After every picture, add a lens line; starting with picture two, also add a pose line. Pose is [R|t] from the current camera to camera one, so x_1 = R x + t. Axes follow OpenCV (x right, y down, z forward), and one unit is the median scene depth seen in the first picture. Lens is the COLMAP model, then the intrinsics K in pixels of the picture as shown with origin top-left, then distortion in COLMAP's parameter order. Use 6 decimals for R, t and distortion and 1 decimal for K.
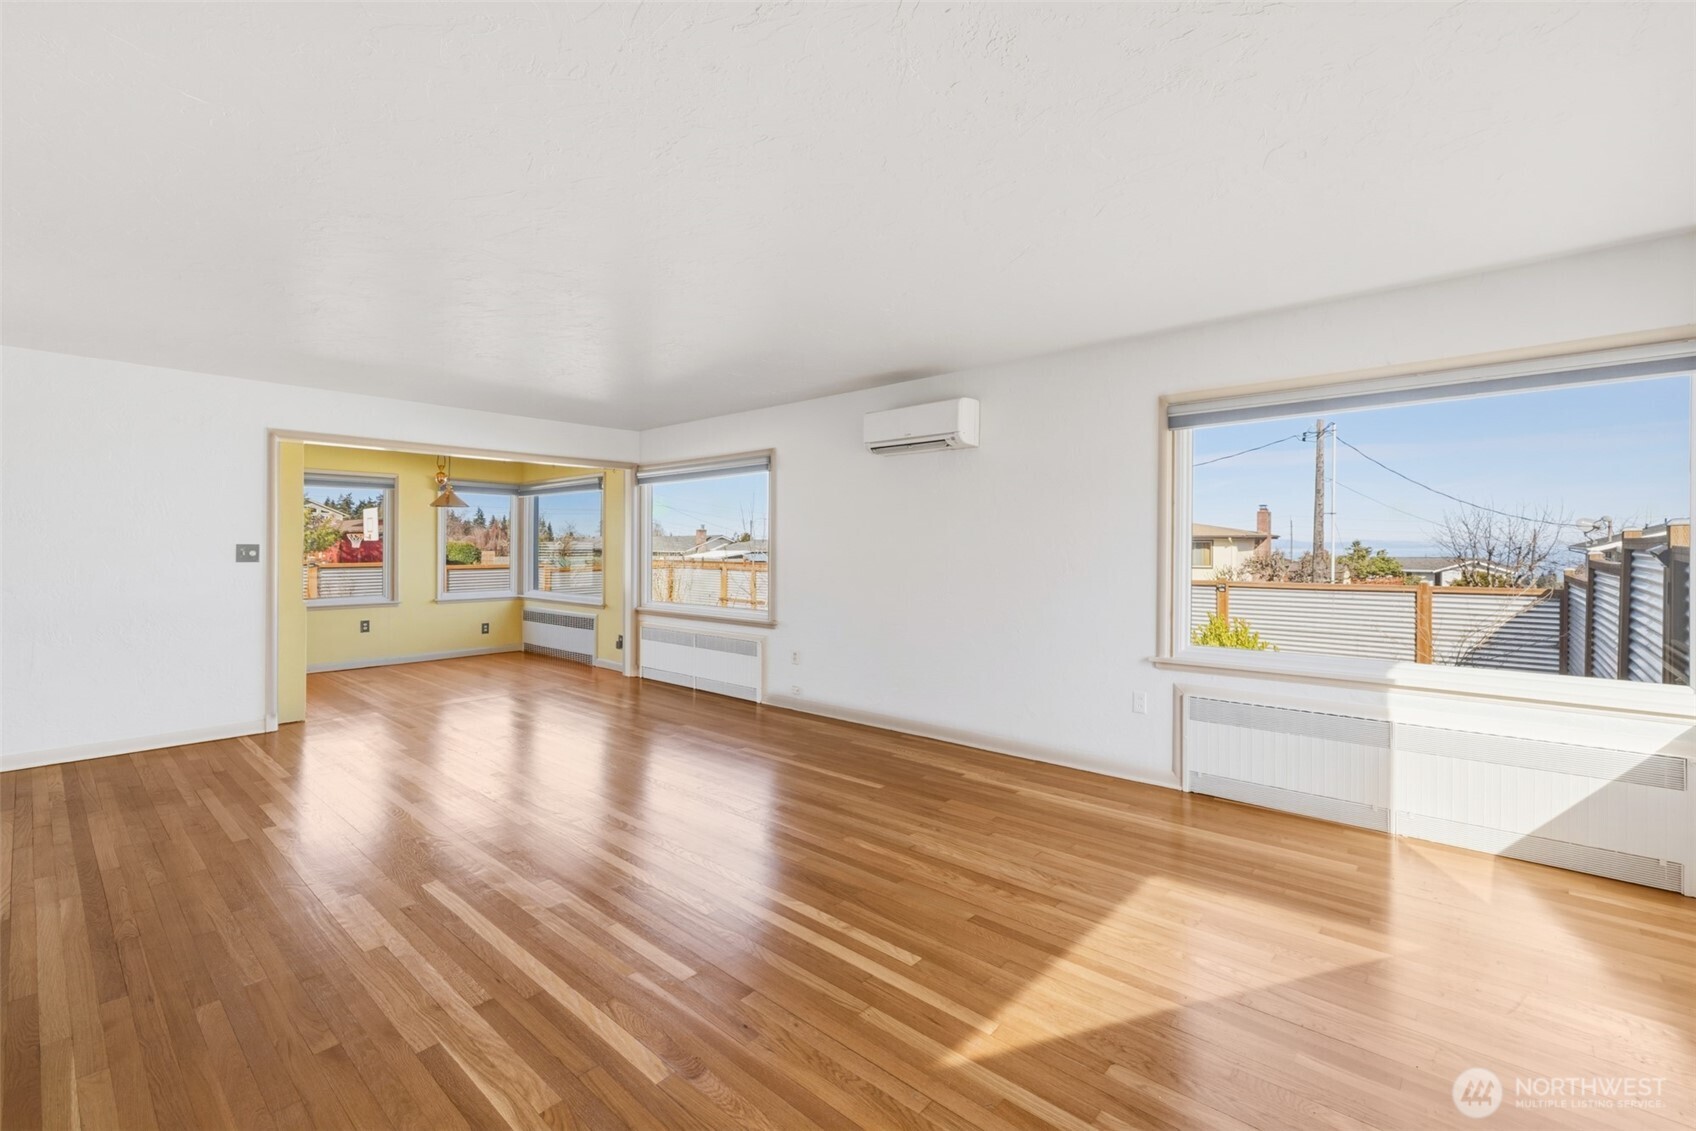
lens RADIAL K [[736.2, 0, 836.6], [0, 736.2, 547.1], [0, 0, 1]] dist [-0.000090, 0.000126]
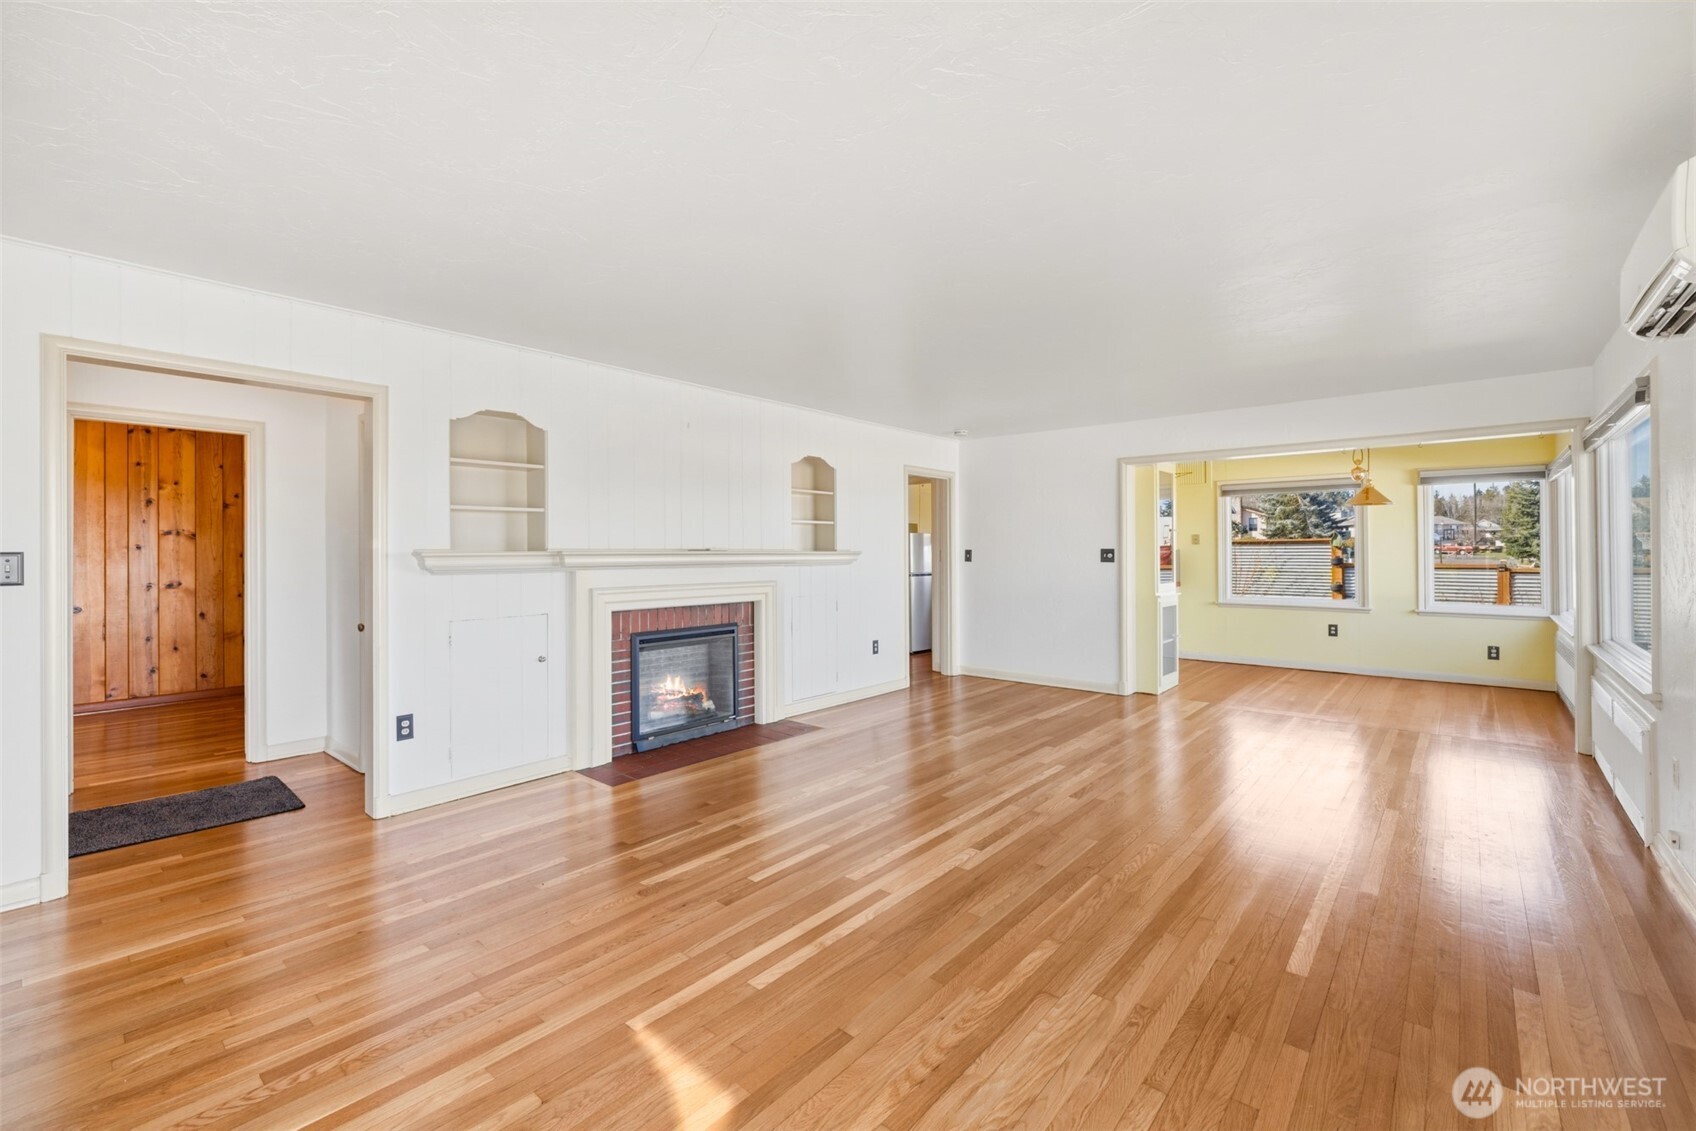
lens RADIAL K [[718.4, 0, 843.0], [0, 718.4, 544.9], [0, 0, 1]] dist [0.000150, 0.000105]
pose [[0.020672, -0.008392, -0.999751, 0.400889], [0.002662, 0.999962, -0.008339, -0.000713], [0.999783, -0.002489, 0.020694, 0.418960]]
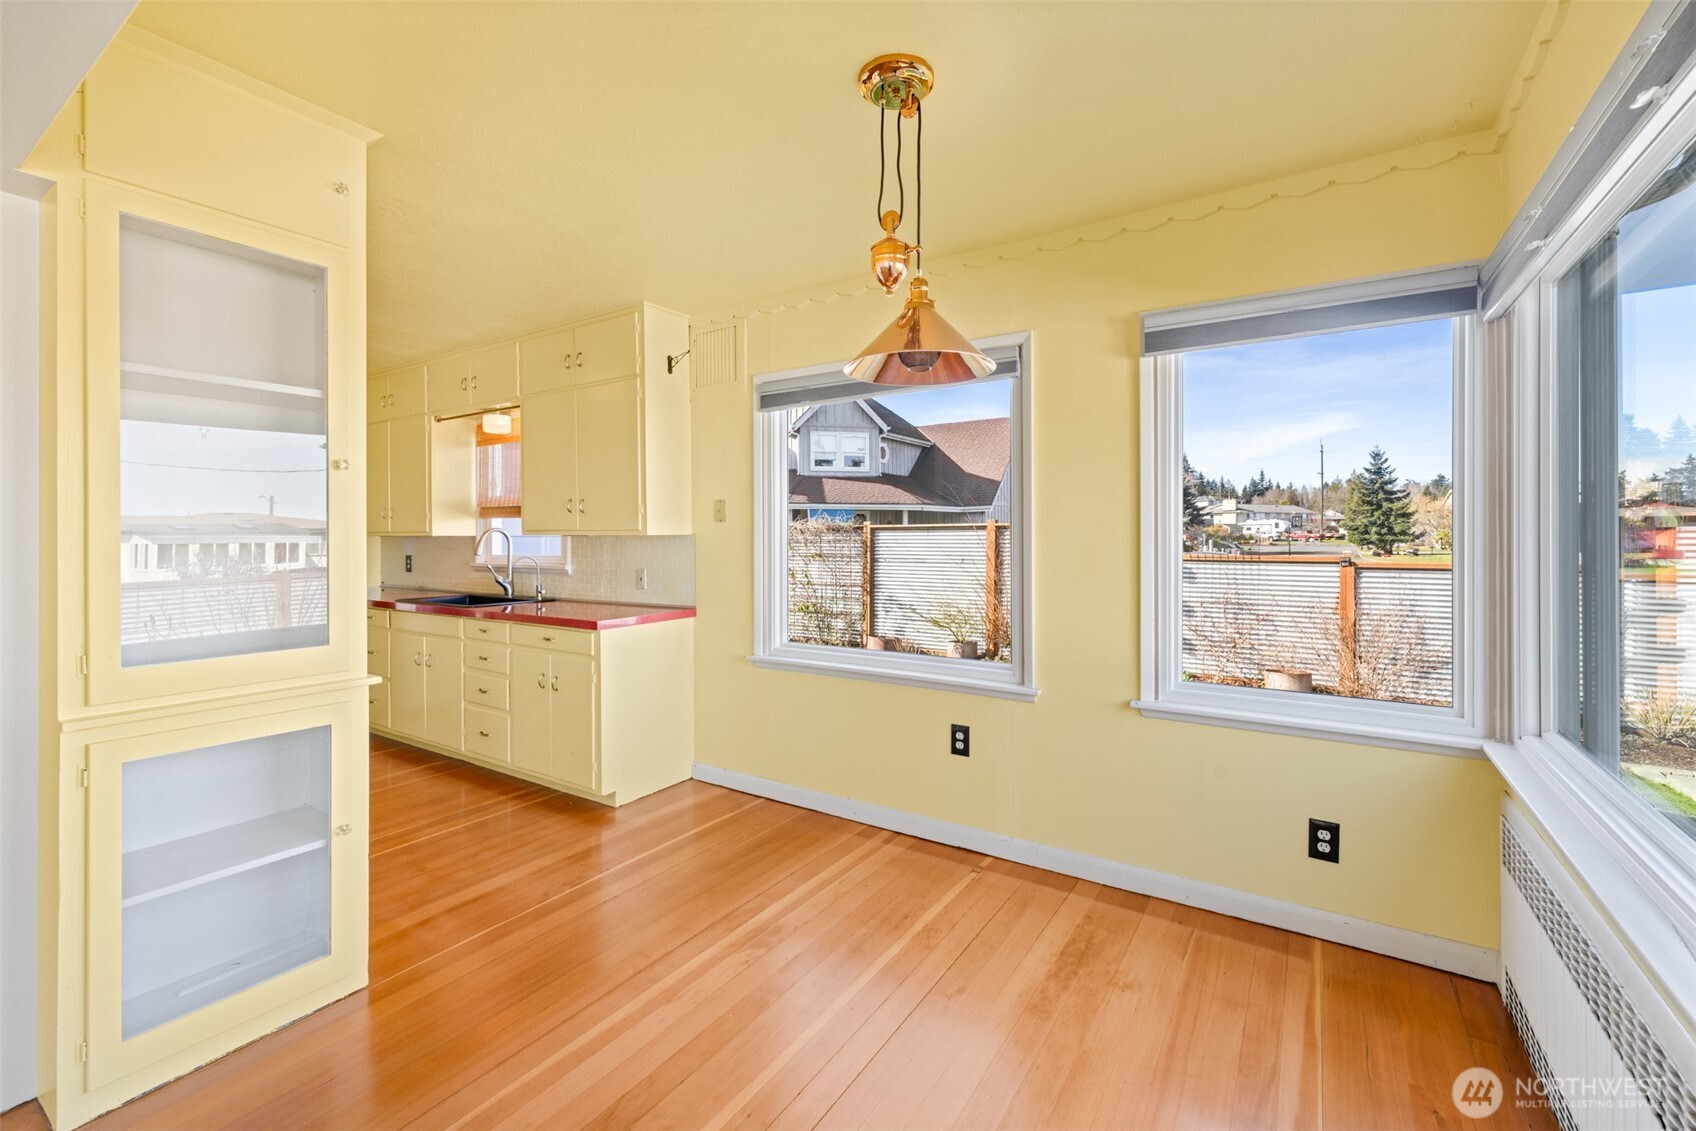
lens RADIAL K [[718.4, 0, 843.0], [0, 718.4, 544.9], [0, 0, 1]] dist [0.000150, 0.000105]
pose [[0.153125, 0.011552, -0.988139, -0.358441], [-0.000270, 0.999932, 0.011648, 0.000407], [0.988207, -0.001516, 0.153117, 1.140552]]
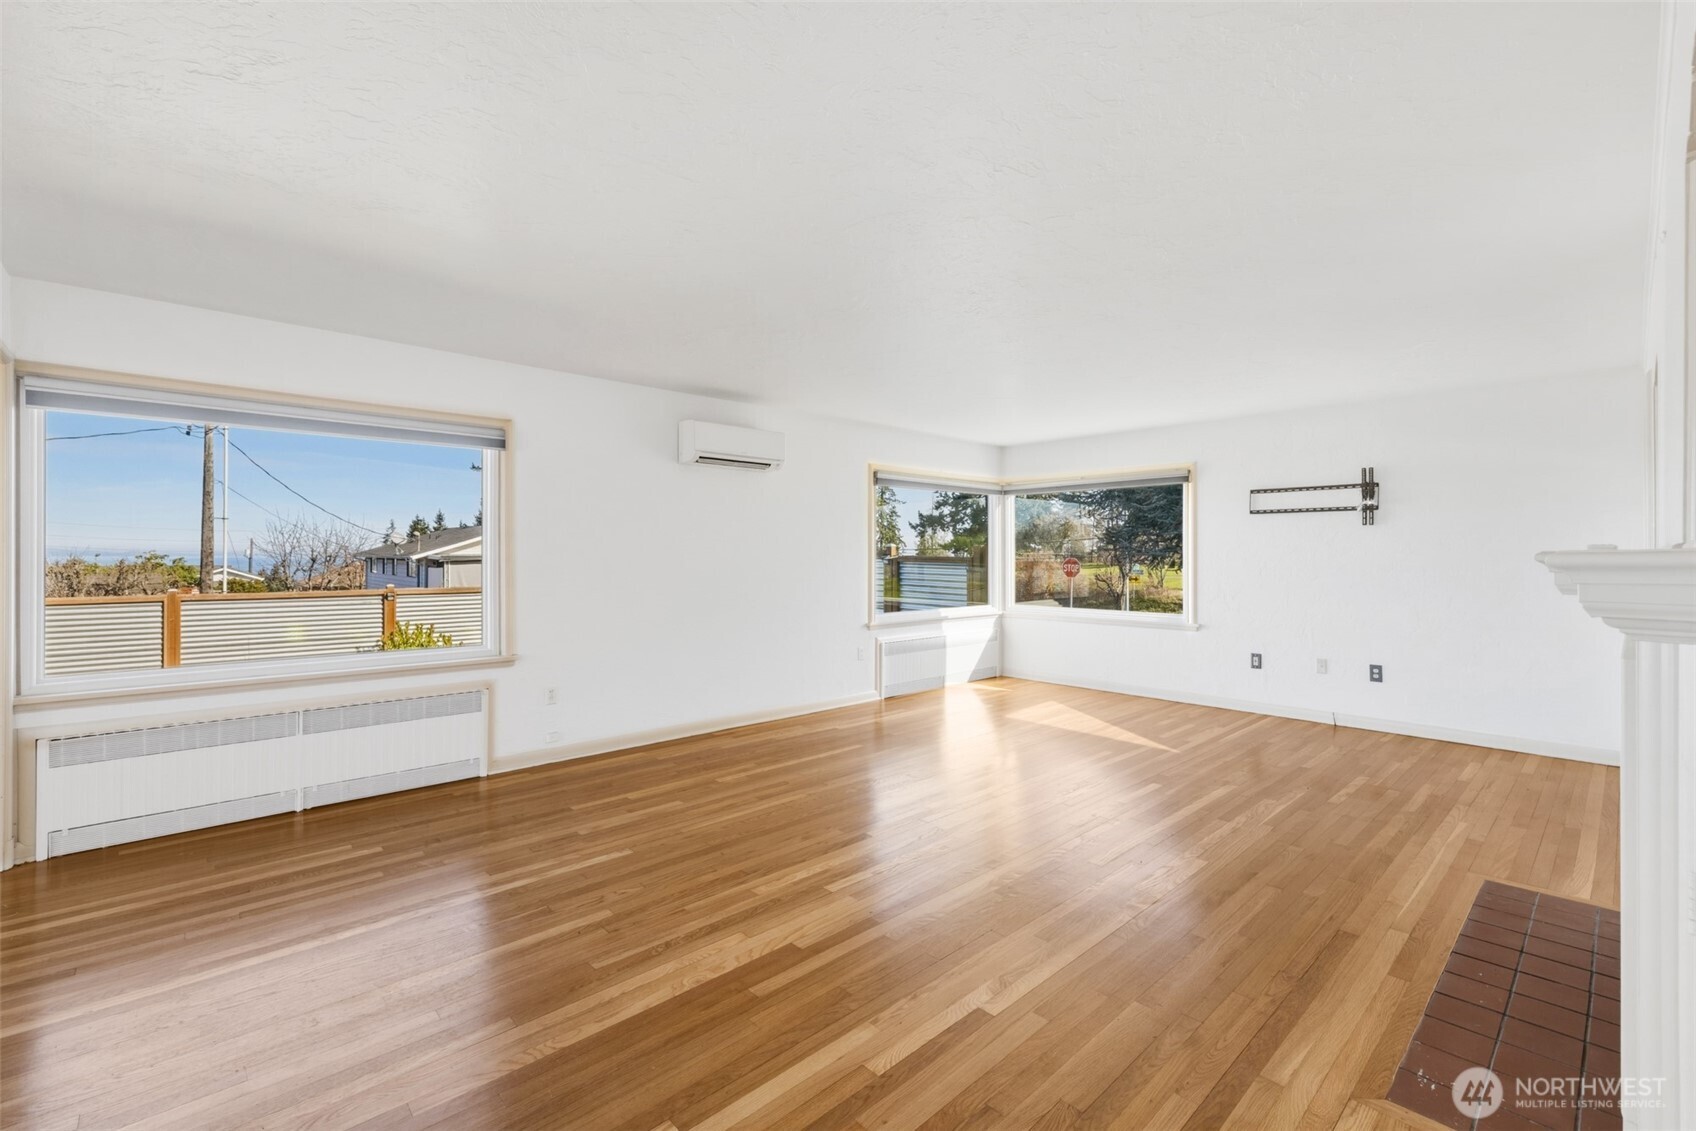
lens RADIAL K [[727.3, 0, 849.9], [0, 727.3, 553.4], [0, 0, 1]] dist [0.000775, 0.000037]
pose [[0.085910, 0.004083, 0.996295, -0.782096], [-0.001893, 0.999990, -0.003935, -0.000368], [-0.996301, -0.001548, 0.085917, 0.597743]]
